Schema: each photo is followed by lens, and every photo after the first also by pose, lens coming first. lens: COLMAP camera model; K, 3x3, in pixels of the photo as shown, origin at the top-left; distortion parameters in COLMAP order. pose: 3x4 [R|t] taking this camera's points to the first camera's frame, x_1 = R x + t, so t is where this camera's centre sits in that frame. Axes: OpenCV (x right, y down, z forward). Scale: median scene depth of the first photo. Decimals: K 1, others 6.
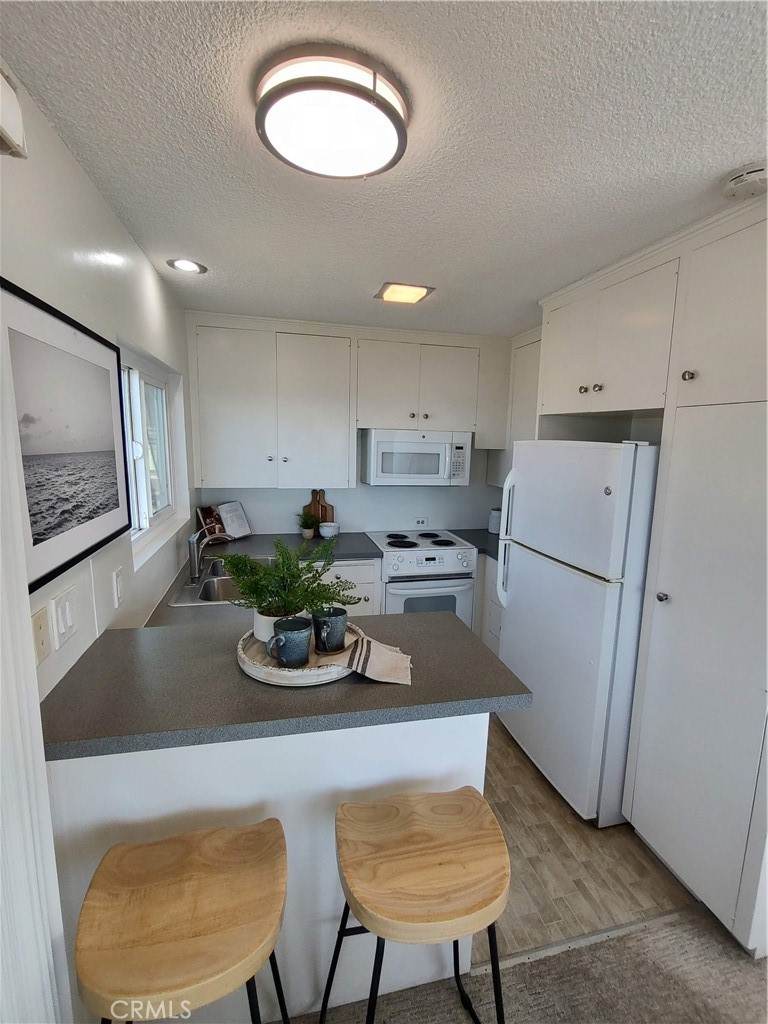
lens RADIAL K [[465.4, 0, 389.8], [0, 465.4, 508.4], [0, 0, 1]] dist [-0.002737, 0.001211]
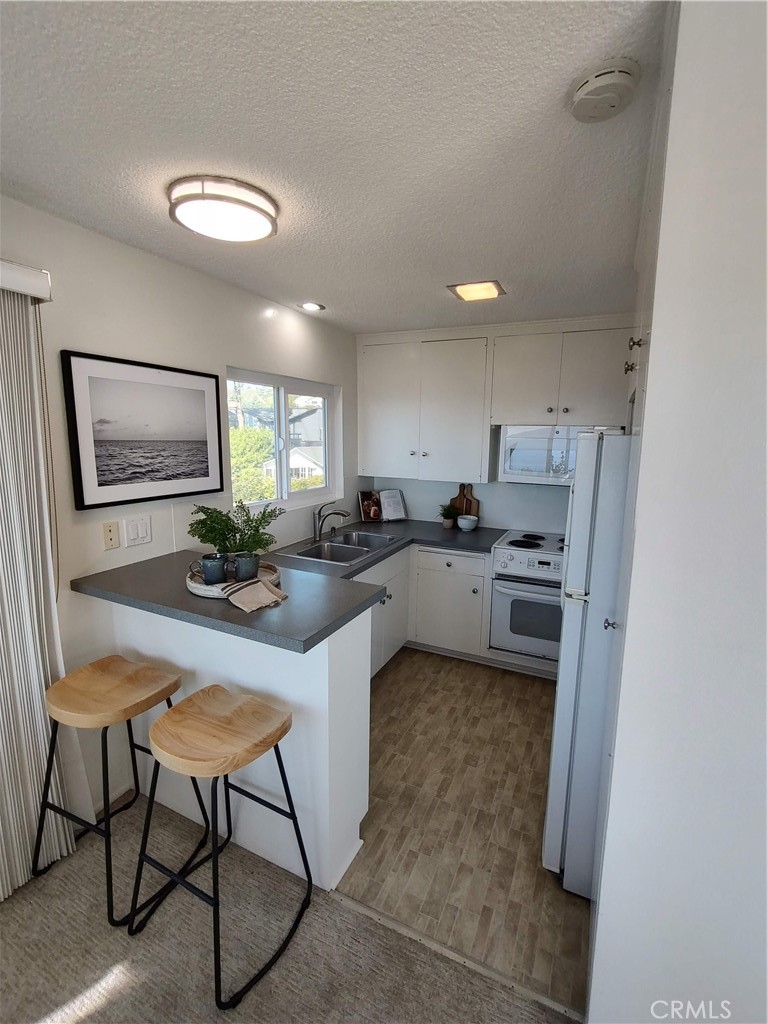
lens RADIAL K [[465.4, 0, 388.1], [0, 465.4, 508.3], [0, 0, 1]] dist [-0.002737, 0.001211]
pose [[0.774361, 0.086503, -0.626804, 0.436945], [-0.090151, 0.995588, 0.026024, 0.003537], [0.626289, 0.036355, 0.778743, 0.075259]]
